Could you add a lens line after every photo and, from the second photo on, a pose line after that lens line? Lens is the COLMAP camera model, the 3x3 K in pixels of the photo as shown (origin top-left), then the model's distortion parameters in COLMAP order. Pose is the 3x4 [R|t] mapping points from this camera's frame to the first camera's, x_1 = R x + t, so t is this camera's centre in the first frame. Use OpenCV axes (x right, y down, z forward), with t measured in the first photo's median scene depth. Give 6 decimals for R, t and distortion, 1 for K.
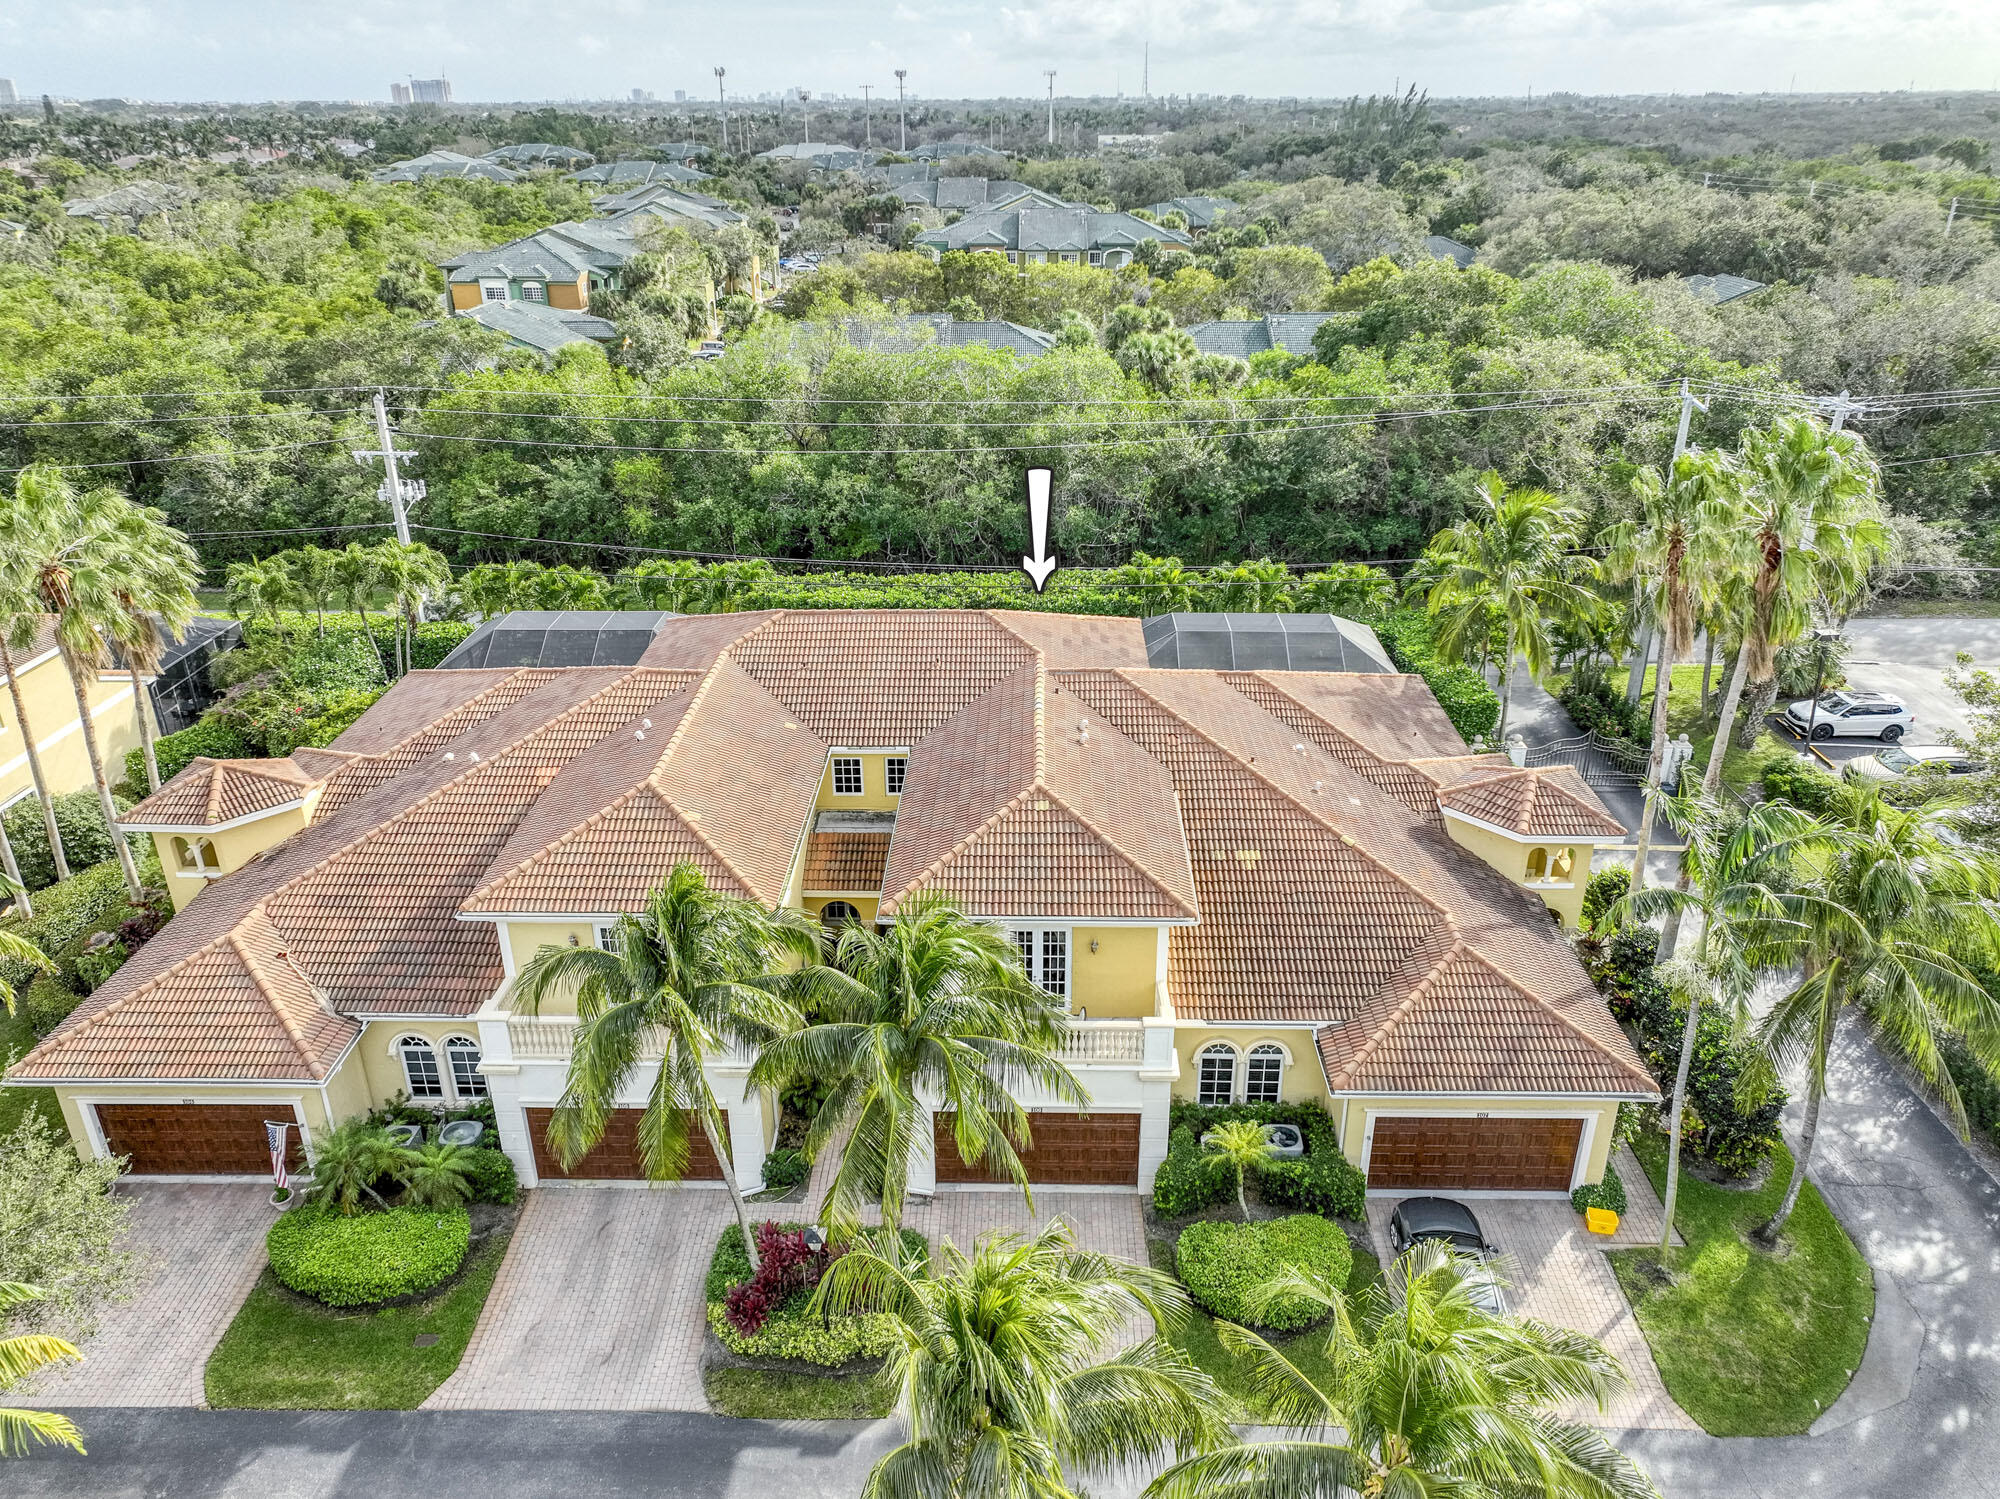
lens RADIAL K [[1399.1, 0, 1002.3], [0, 1399.1, 748.6], [0, 0, 1]] dist [-0.003570, 0.020406]
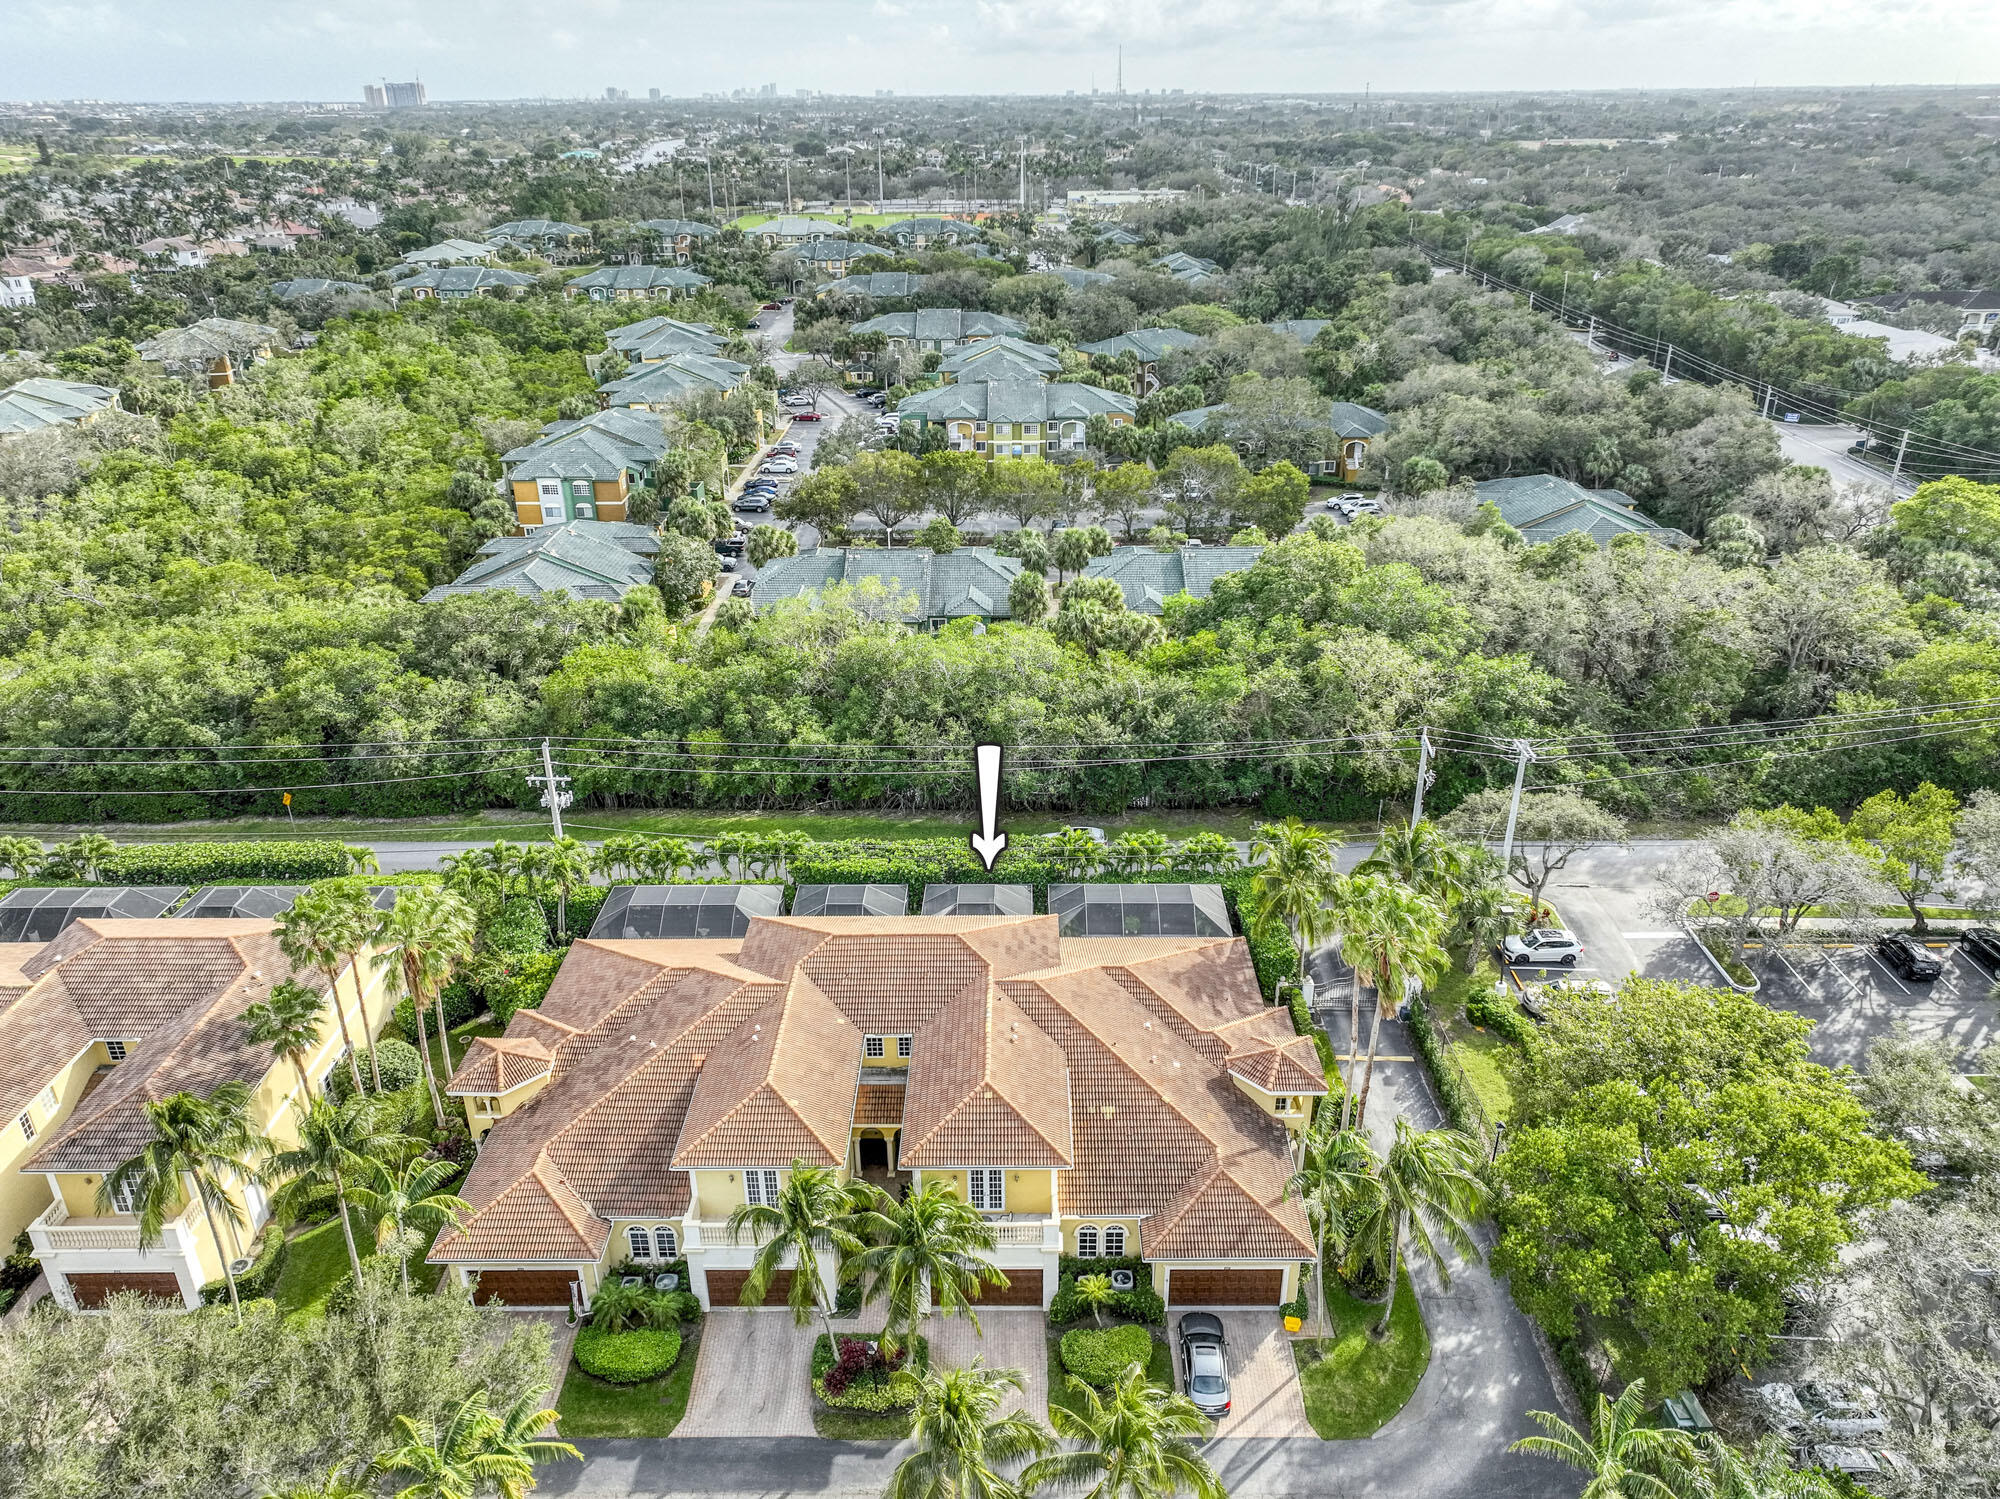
lens RADIAL K [[1399.8, 0, 999.2], [0, 1399.8, 748.8], [0, 0, 1]] dist [0.005175, -0.001263]
pose [[0.999882, -0.011197, 0.010474, 0.028505], [0.011139, 0.999922, 0.005634, -0.413615], [-0.010536, -0.005517, 0.999929, -0.797400]]
